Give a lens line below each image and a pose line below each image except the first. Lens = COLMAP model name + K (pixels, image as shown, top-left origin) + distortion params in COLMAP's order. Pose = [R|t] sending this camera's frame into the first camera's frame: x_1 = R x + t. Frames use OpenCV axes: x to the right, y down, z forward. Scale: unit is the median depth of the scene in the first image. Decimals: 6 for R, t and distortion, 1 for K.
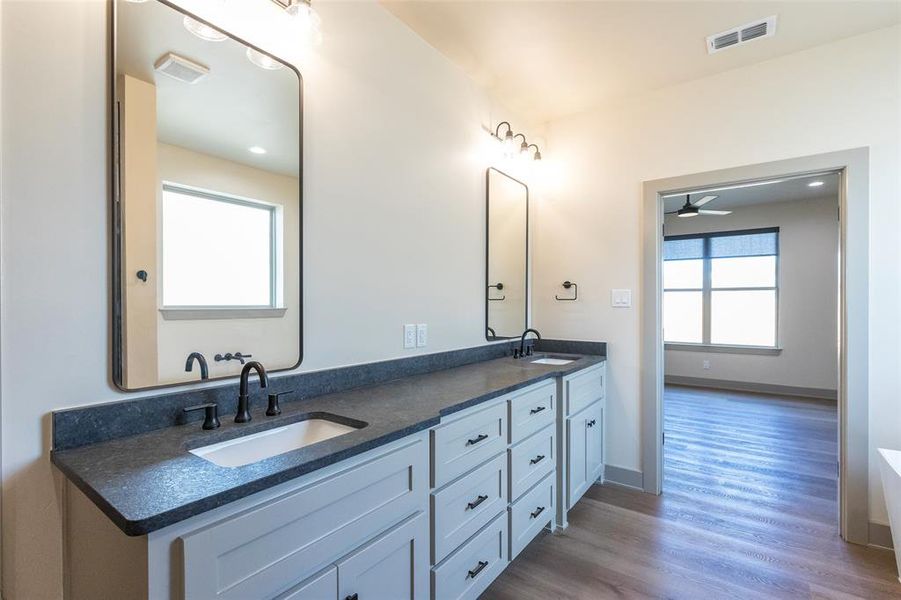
lens RADIAL K [[413.7, 0, 444.3], [0, 413.7, 304.6], [0, 0, 1]] dist [-0.007580, -0.000938]
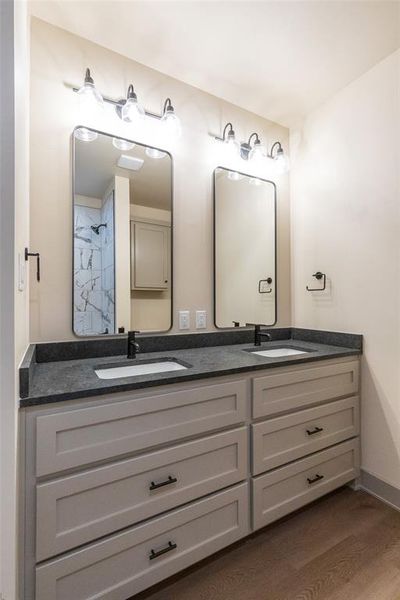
lens RADIAL K [[236.8, 0, 187.8], [0, 236.8, 293.0], [0, 0, 1]] dist [0.004732, 0.000324]
pose [[0.900071, 0.007185, -0.435685, 0.237235], [-0.010888, 0.999923, -0.006004, 0.002566], [0.435608, 0.010148, 0.900079, 0.296575]]
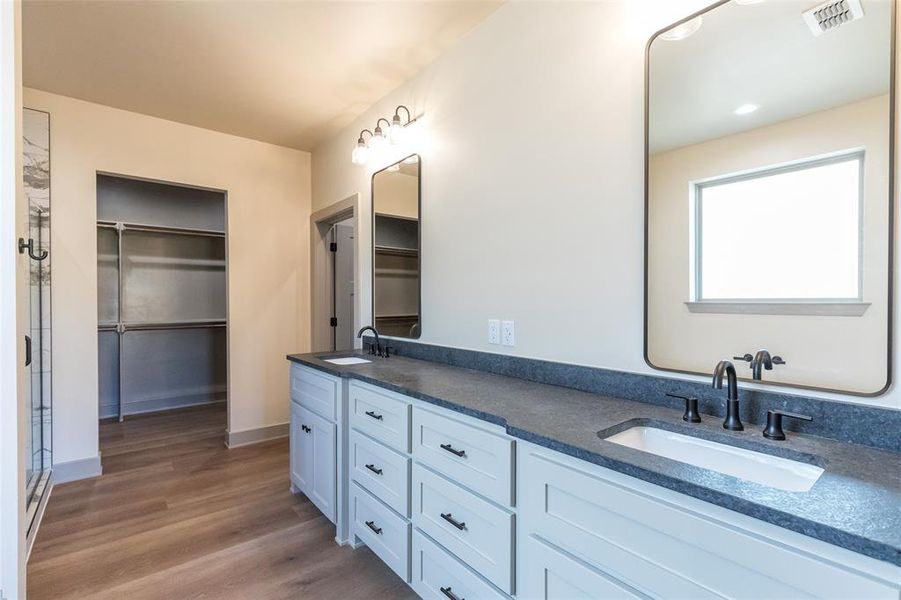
lens RADIAL K [[413.7, 0, 453.2], [0, 413.7, 303.2], [0, 0, 1]] dist [-0.007580, -0.000938]
pose [[-0.247468, 0.012536, -0.968815, 0.761969], [0.006970, 0.999913, 0.011158, -0.003281], [0.968871, -0.003992, -0.247534, 0.981362]]
